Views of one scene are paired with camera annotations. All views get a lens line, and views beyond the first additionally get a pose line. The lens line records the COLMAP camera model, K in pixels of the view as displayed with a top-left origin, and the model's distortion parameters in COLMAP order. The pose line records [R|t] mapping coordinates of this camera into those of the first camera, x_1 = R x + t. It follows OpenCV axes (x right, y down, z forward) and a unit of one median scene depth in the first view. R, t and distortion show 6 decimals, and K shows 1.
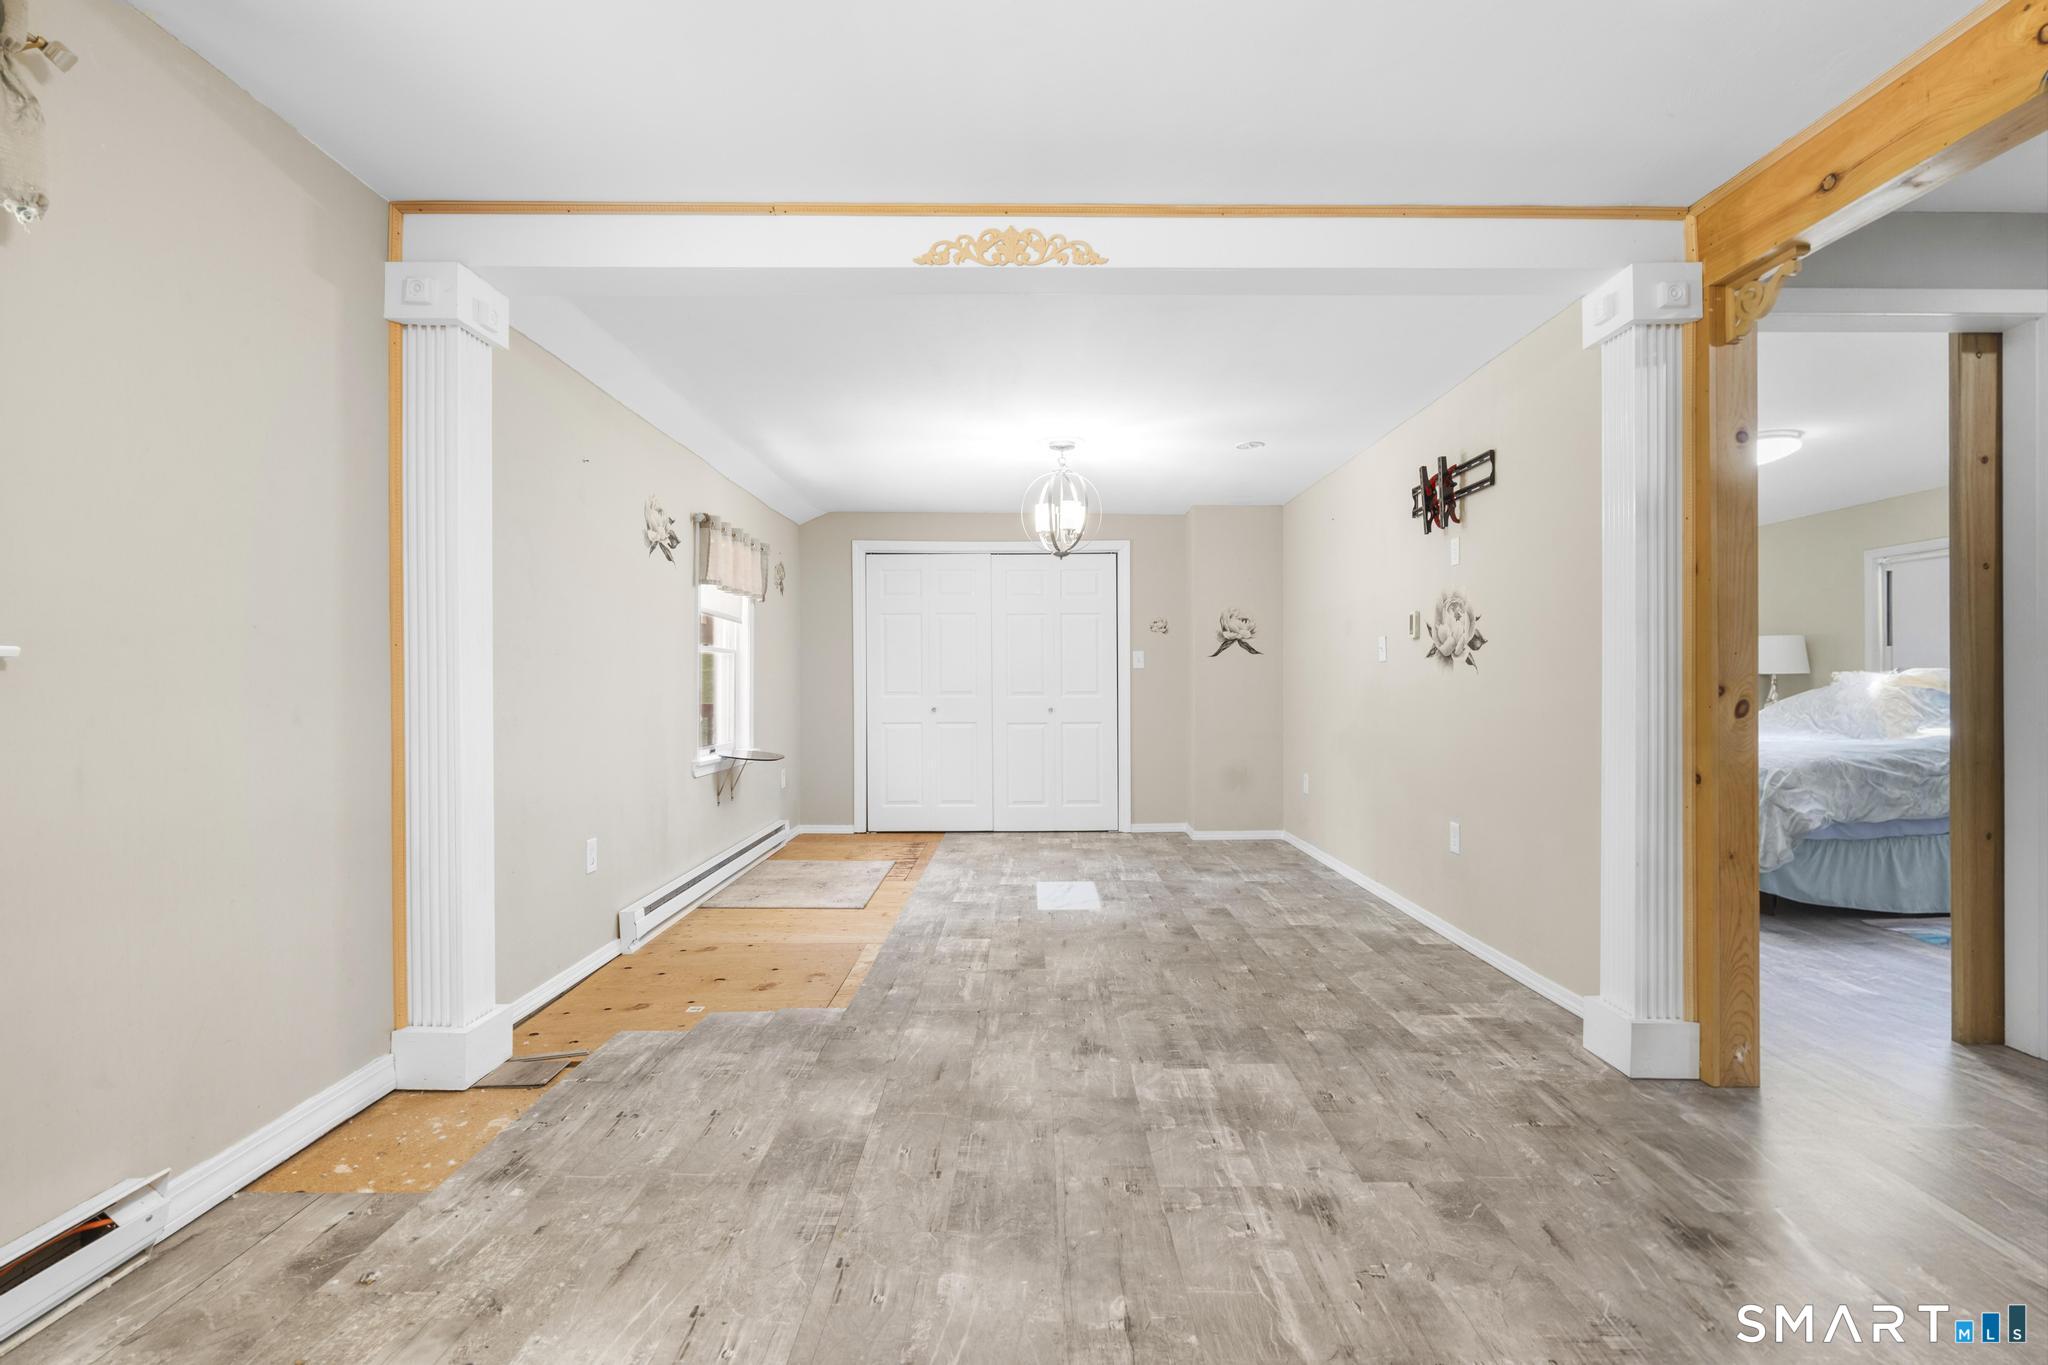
lens RADIAL K [[923.3, 0, 1030.7], [0, 923.3, 682.1], [0, 0, 1]] dist [-0.005423, 0.002549]
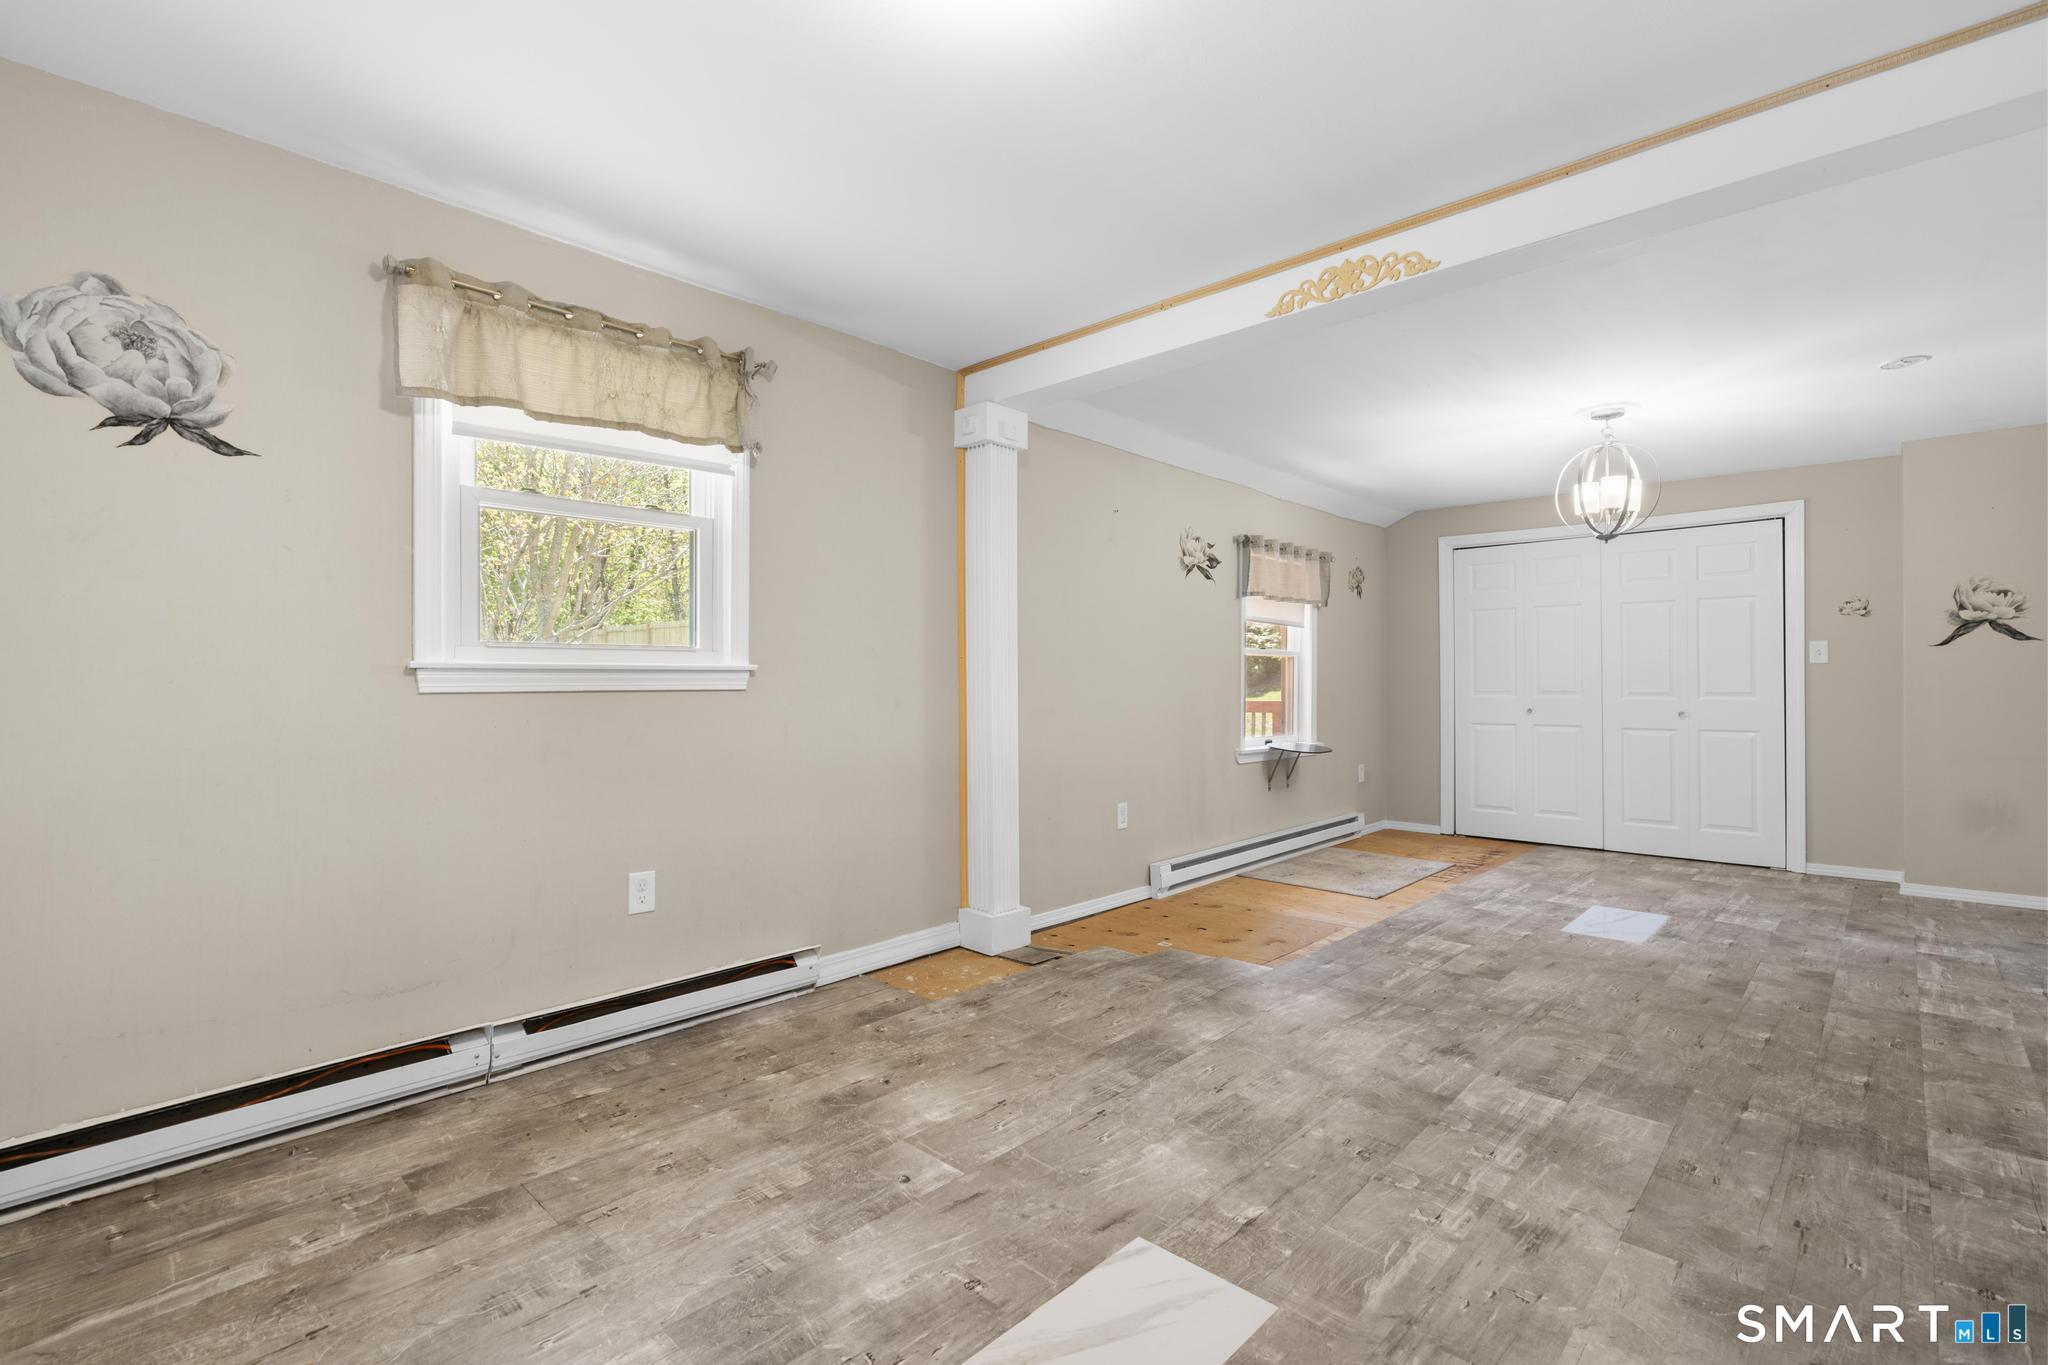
lens RADIAL K [[923.3, 0, 1033.1], [0, 923.3, 681.1], [0, 0, 1]] dist [-0.005423, 0.002549]
pose [[0.724626, -0.000199, -0.689143, 0.431887], [0.000731, 1.000000, 0.000479, -0.001846], [0.689142, -0.000851, 0.724625, -0.032326]]
